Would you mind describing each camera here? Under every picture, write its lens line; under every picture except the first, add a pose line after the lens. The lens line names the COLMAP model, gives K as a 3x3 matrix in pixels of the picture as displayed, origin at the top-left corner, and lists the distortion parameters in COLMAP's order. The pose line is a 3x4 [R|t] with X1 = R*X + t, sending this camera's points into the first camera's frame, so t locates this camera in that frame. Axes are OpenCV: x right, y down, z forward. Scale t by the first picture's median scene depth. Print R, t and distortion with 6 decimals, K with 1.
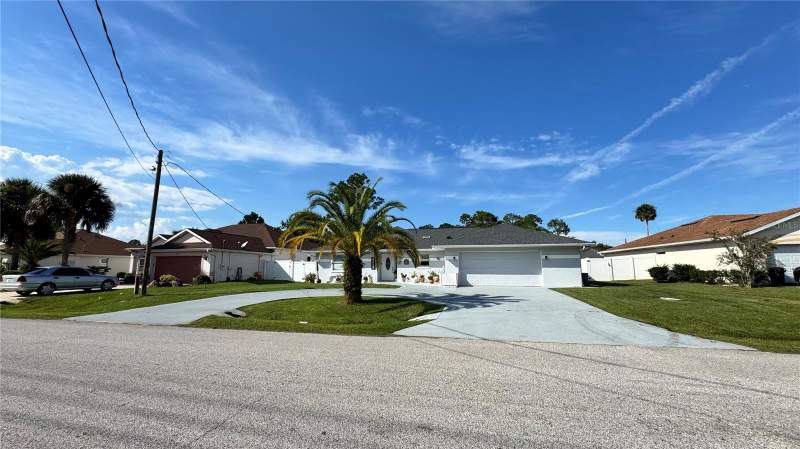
lens RADIAL K [[315.8, 0, 405.2], [0, 315.8, 216.6], [0, 0, 1]] dist [-0.002563, 0.000018]
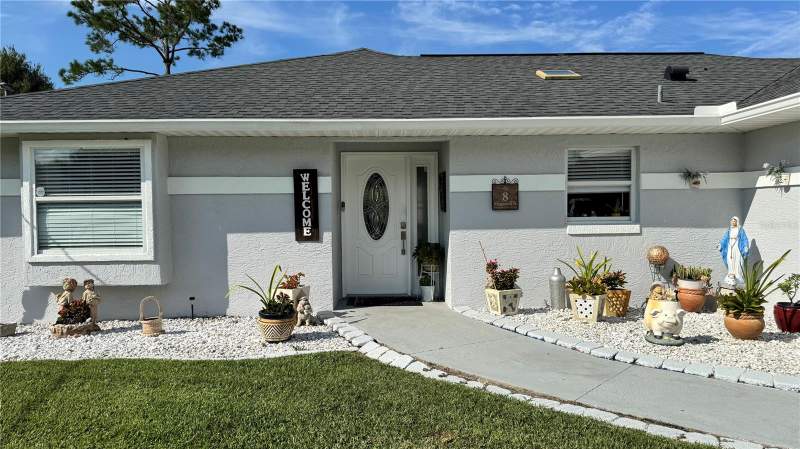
lens RADIAL K [[552.2, 0, 398.5], [0, 552.2, 224.4], [0, 0, 1]] dist [0.058470, -0.021225]
pose [[0.969997, -0.010930, 0.242870, -0.122027], [-0.033745, 0.983266, 0.179024, 0.101131], [-0.240762, -0.181848, 0.953396, 0.686297]]
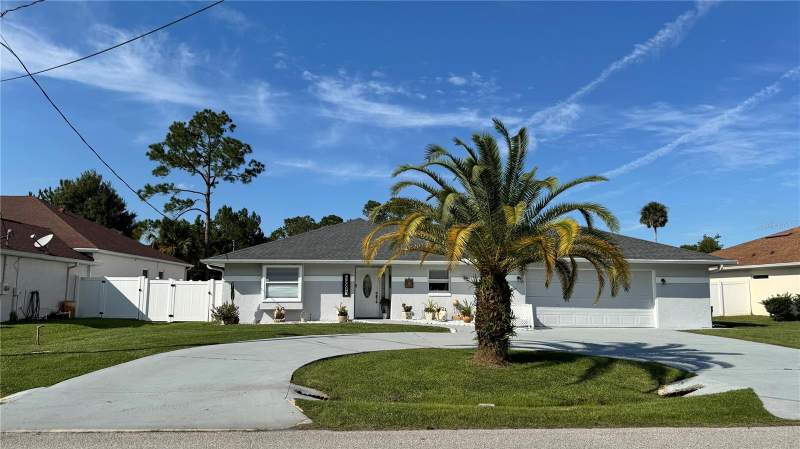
lens RADIAL K [[552.2, 0, 399.3], [0, 552.2, 225.9], [0, 0, 1]] dist [0.058470, -0.021225]
pose [[0.951852, 0.045892, 0.303105, -0.297577], [-0.058143, 0.997811, 0.031516, 0.012239], [-0.300995, -0.047622, 0.952436, 0.080358]]
